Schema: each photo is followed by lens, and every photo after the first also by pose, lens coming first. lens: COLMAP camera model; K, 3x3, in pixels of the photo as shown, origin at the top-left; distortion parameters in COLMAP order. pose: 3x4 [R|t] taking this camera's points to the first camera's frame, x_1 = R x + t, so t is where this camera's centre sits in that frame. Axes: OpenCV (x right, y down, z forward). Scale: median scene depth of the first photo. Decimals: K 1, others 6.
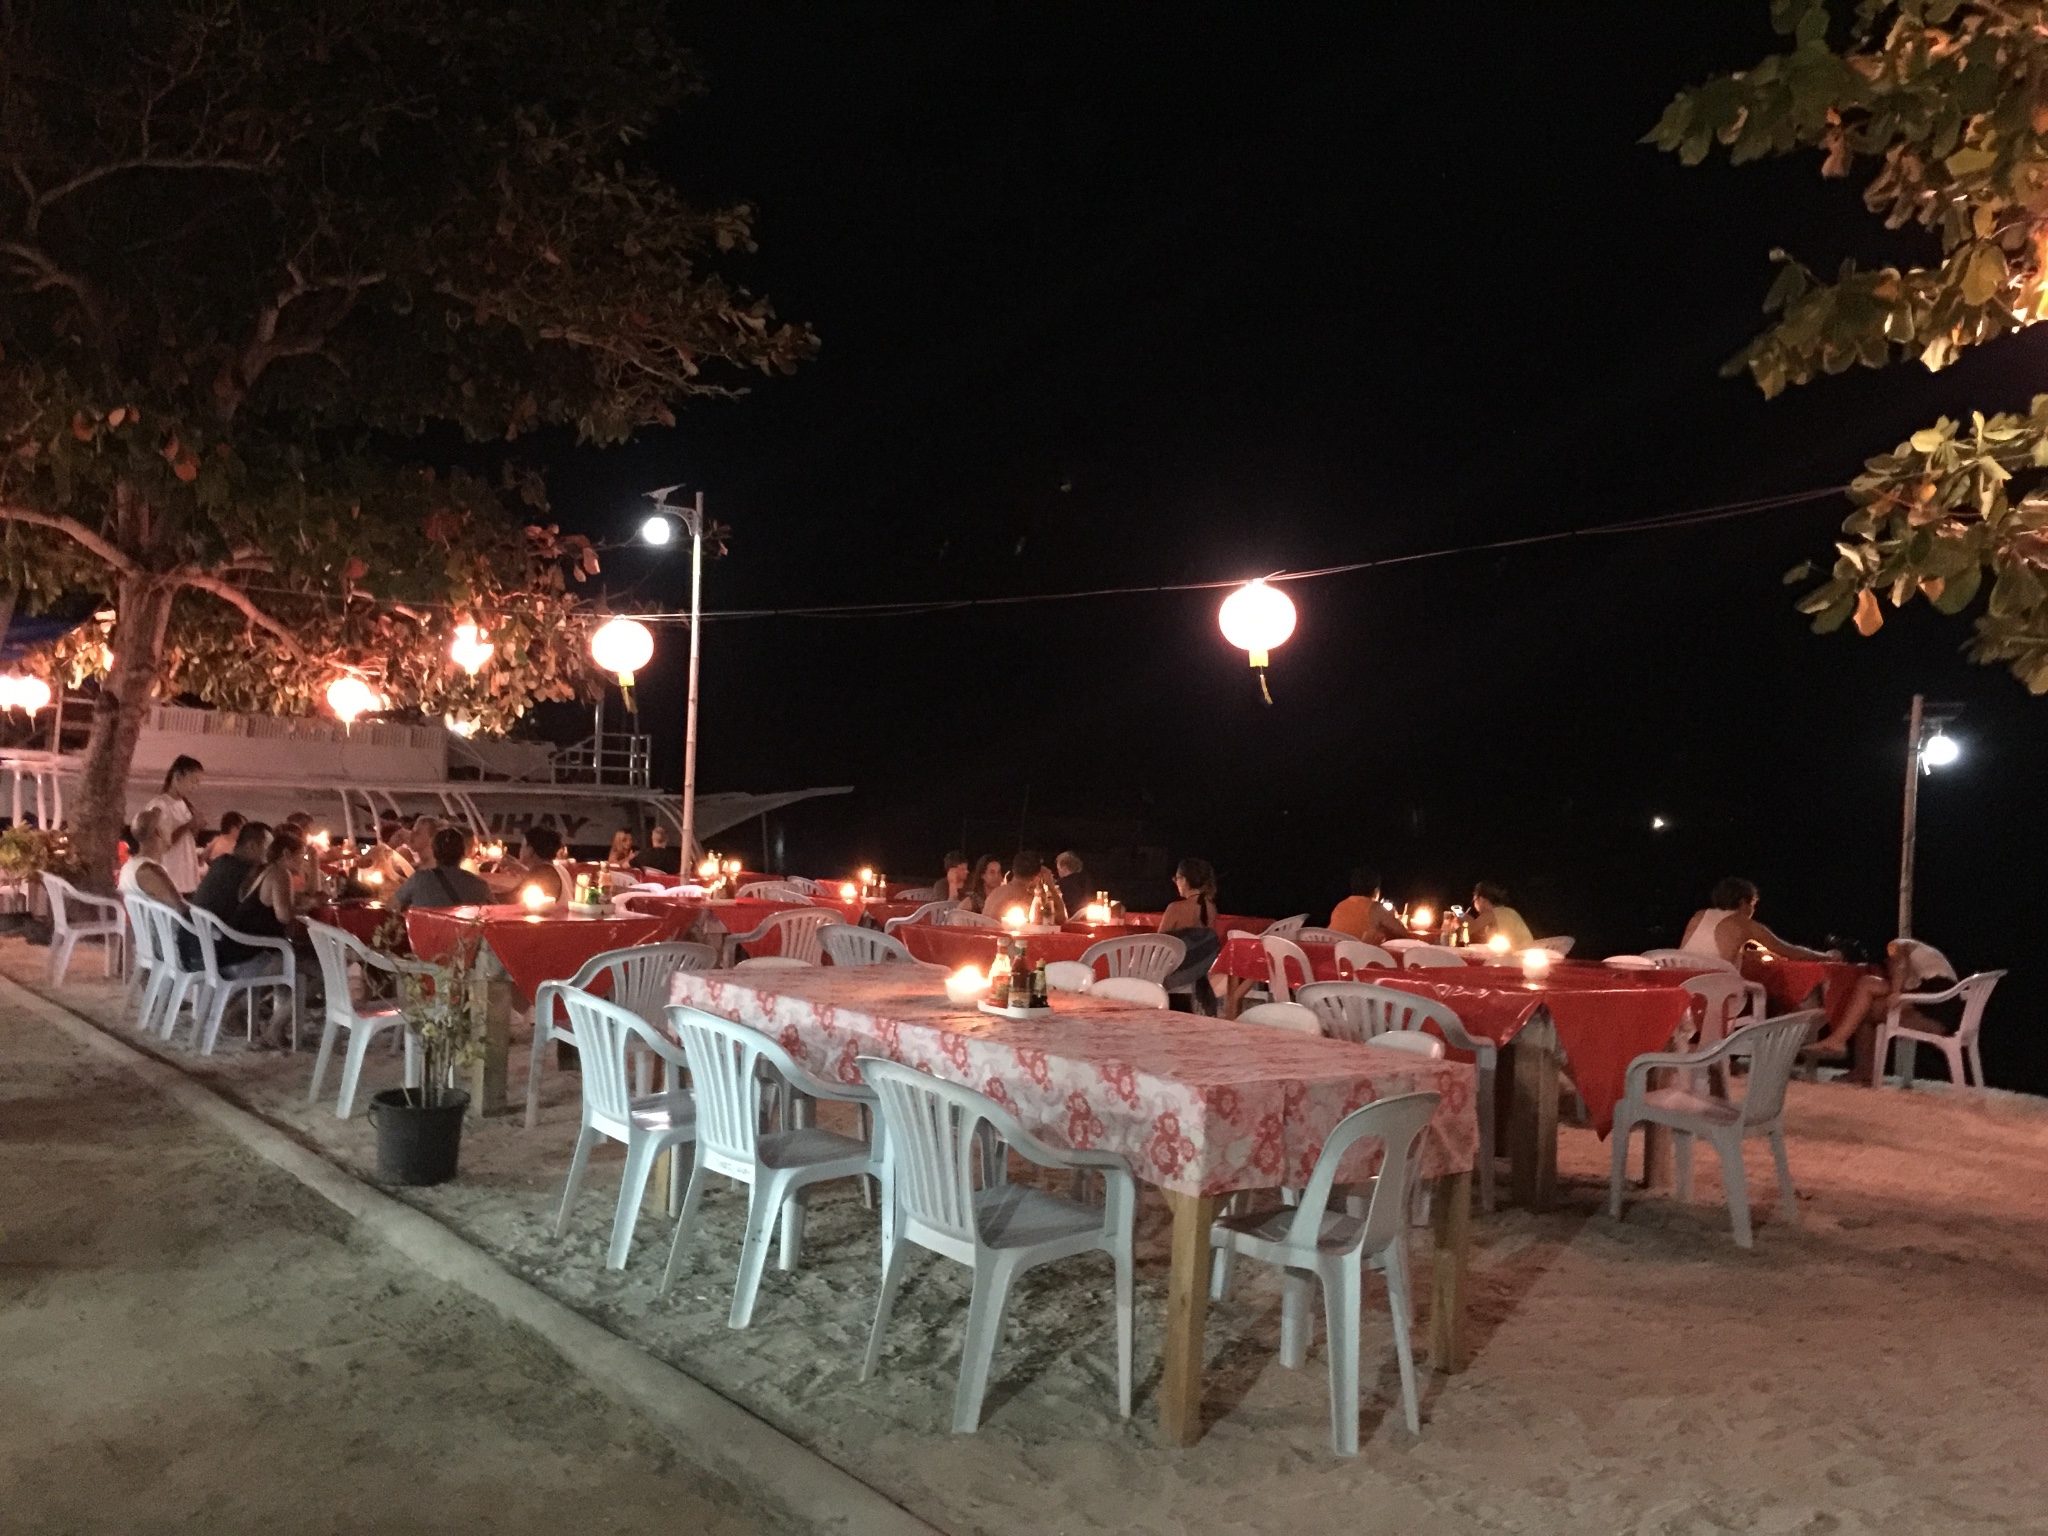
lens RADIAL K [[1747.6, 0, 1027.5], [0, 1747.6, 766.3], [0, 0, 1]] dist [0.029766, -0.010216]
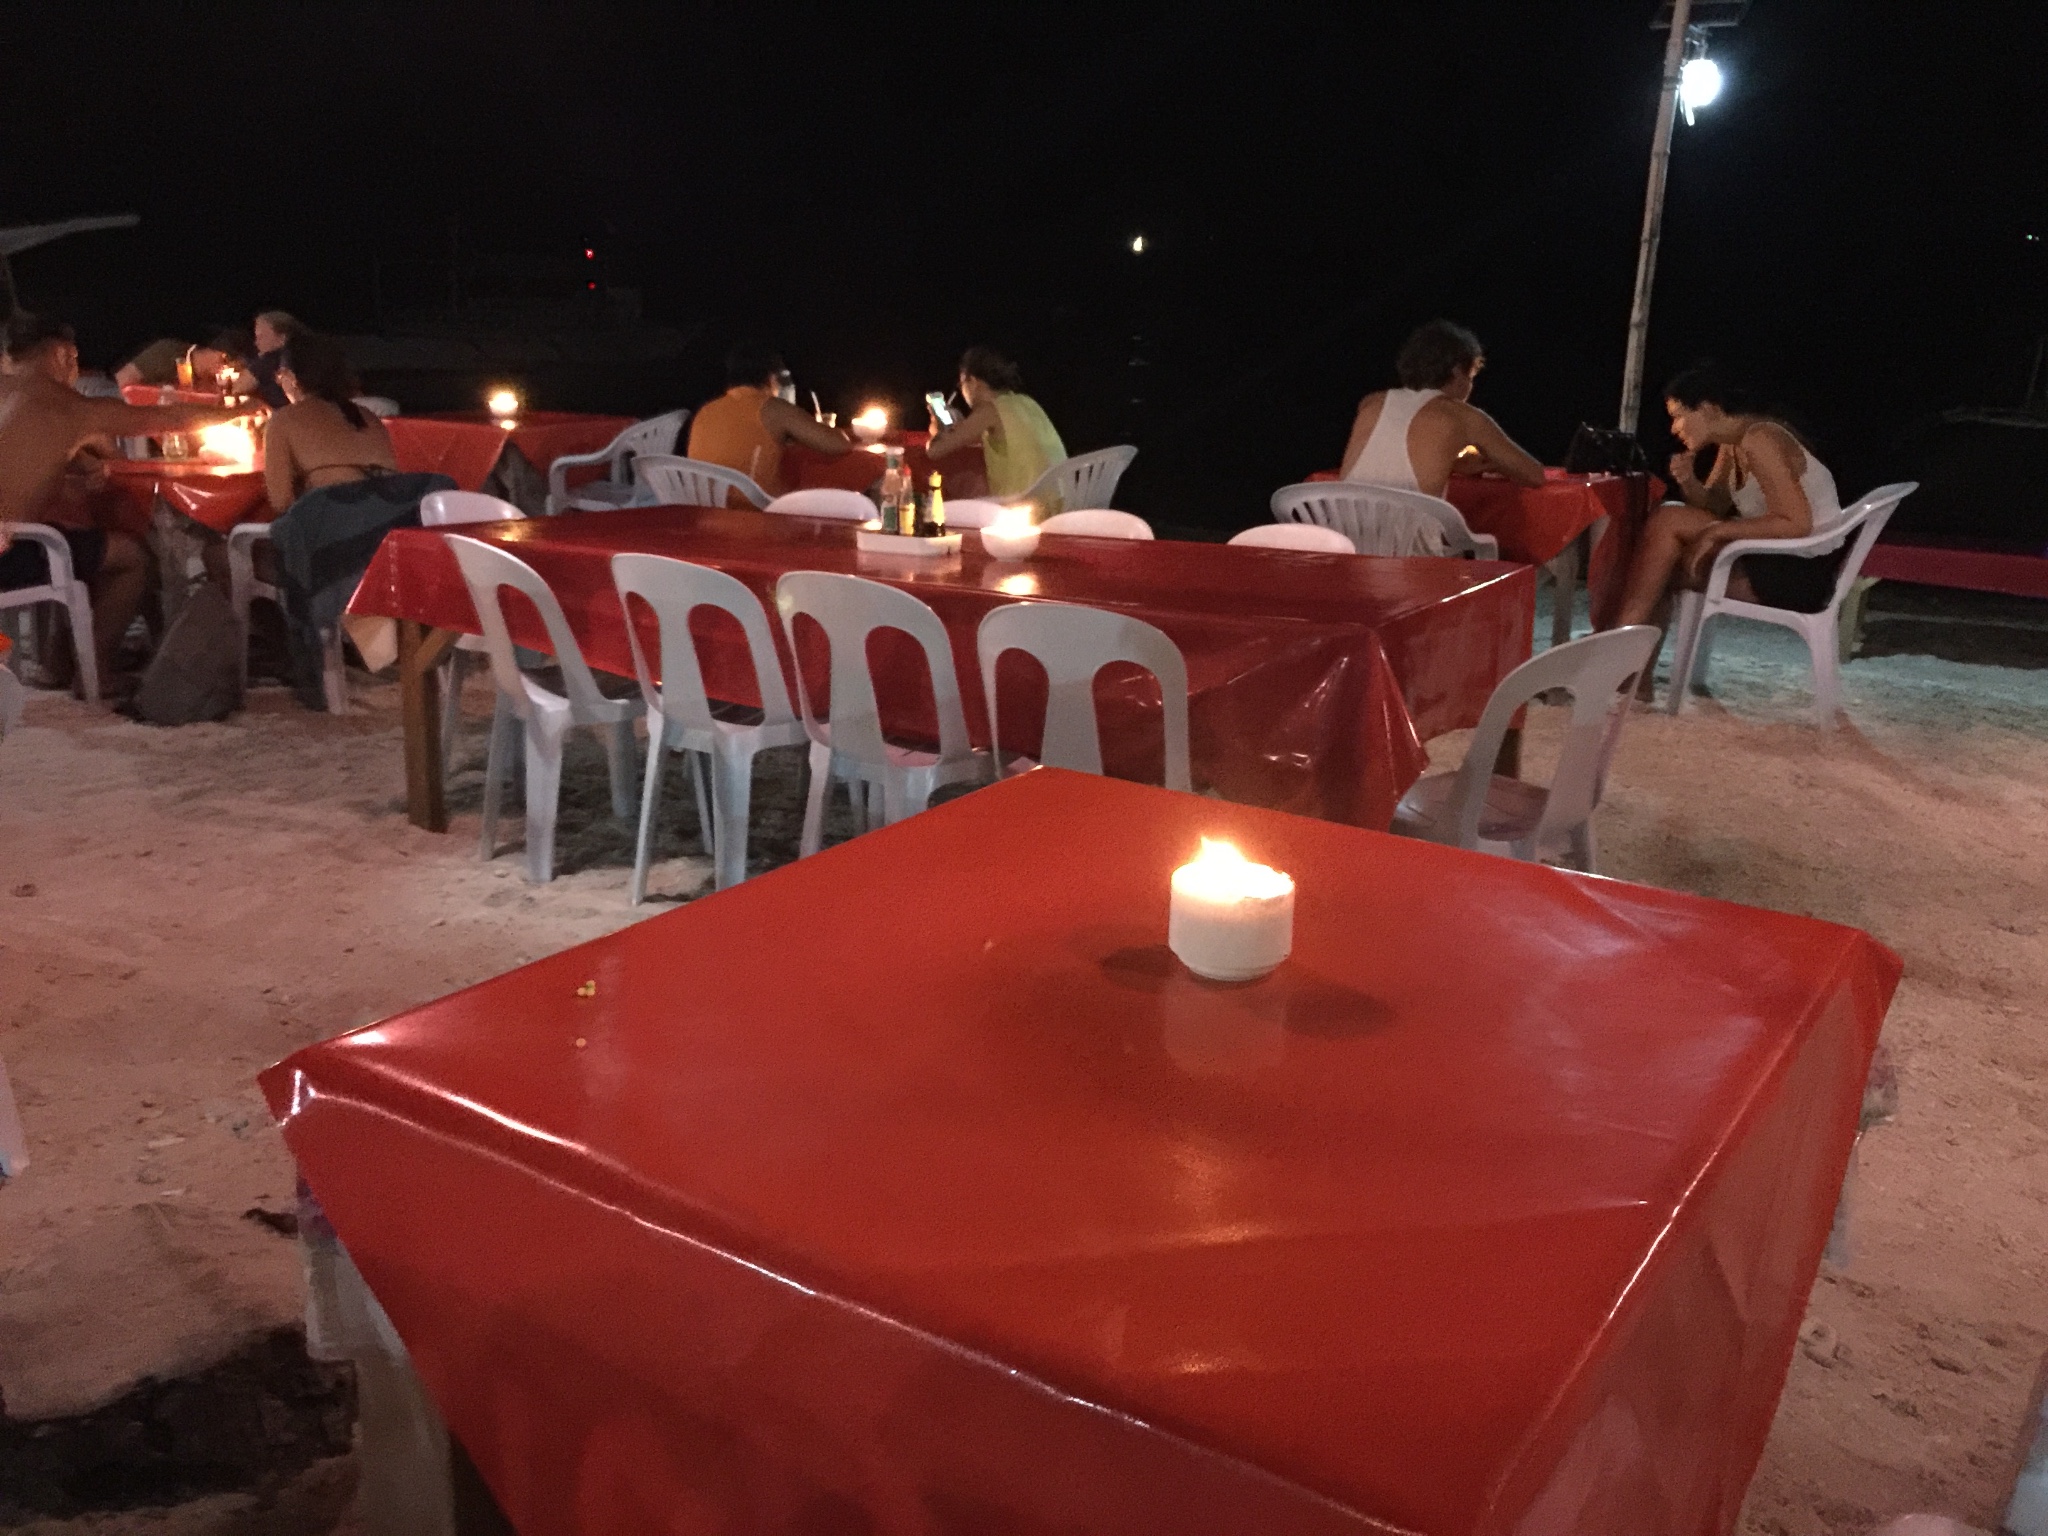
lens RADIAL K [[1747.6, 0, 1020.7], [0, 1747.6, 764.1], [0, 0, 1]] dist [0.029766, -0.010216]
pose [[0.962524, -0.104121, 0.250411, 0.126285], [0.021487, 0.949738, 0.312307, 0.020009], [-0.270343, -0.295223, 0.916383, 0.468410]]
